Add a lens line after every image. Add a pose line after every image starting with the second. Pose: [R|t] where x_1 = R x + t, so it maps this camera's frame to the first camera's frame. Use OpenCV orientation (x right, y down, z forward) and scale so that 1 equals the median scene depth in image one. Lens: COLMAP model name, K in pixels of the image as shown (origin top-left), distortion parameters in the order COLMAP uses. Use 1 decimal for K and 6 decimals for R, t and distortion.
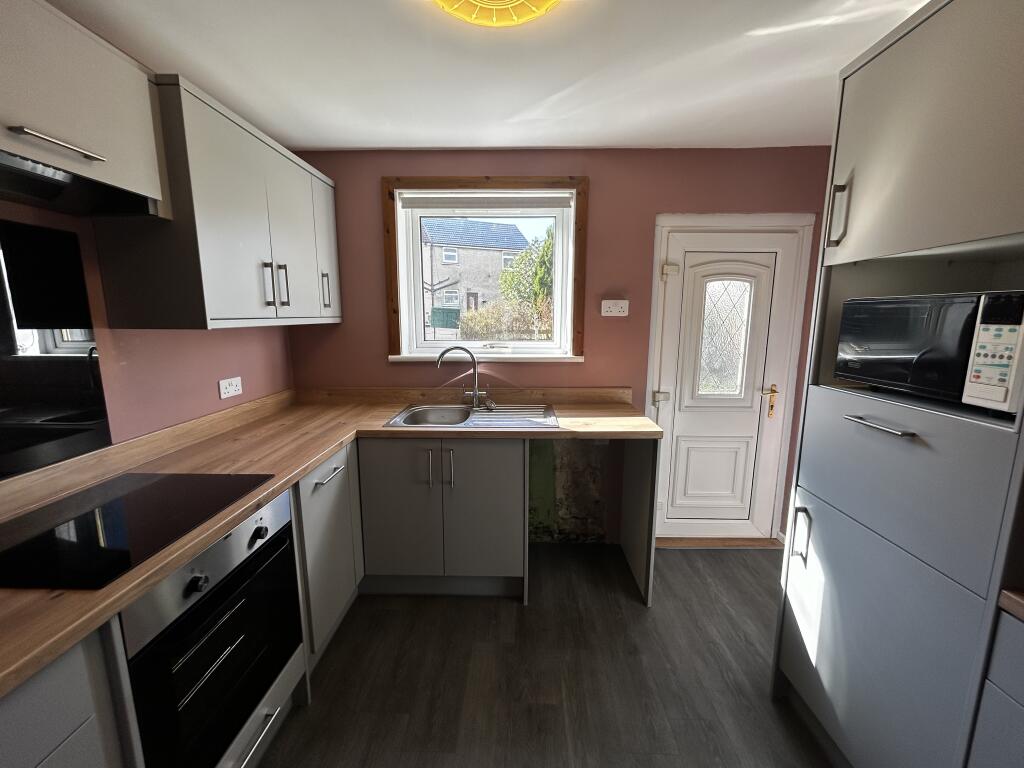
lens RADIAL K [[412.4, 0, 514.7], [0, 412.4, 384.5], [0, 0, 1]] dist [-0.000234, 0.000264]
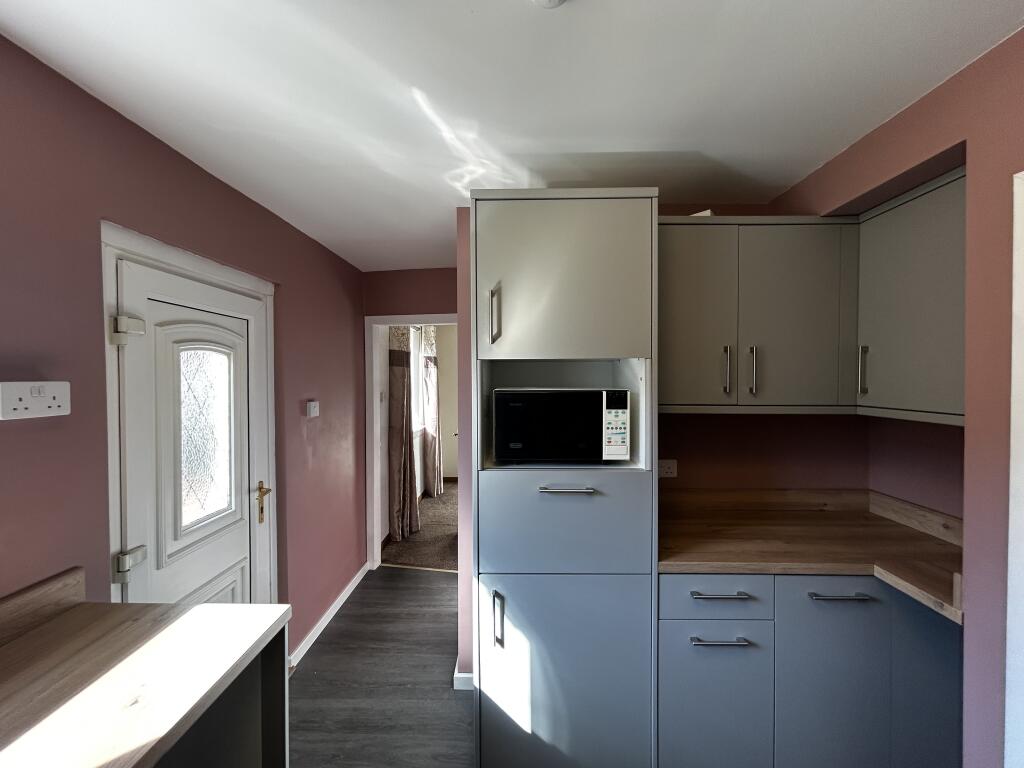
lens RADIAL K [[412.4, 0, 514.7], [0, 412.4, 384.5], [0, 0, 1]] dist [-0.000234, 0.000264]
pose [[0.001432, -0.021887, 0.999759, -0.191945], [0.165886, 0.985914, 0.021346, -0.137503], [-0.986144, 0.165816, 0.005042, 0.546171]]
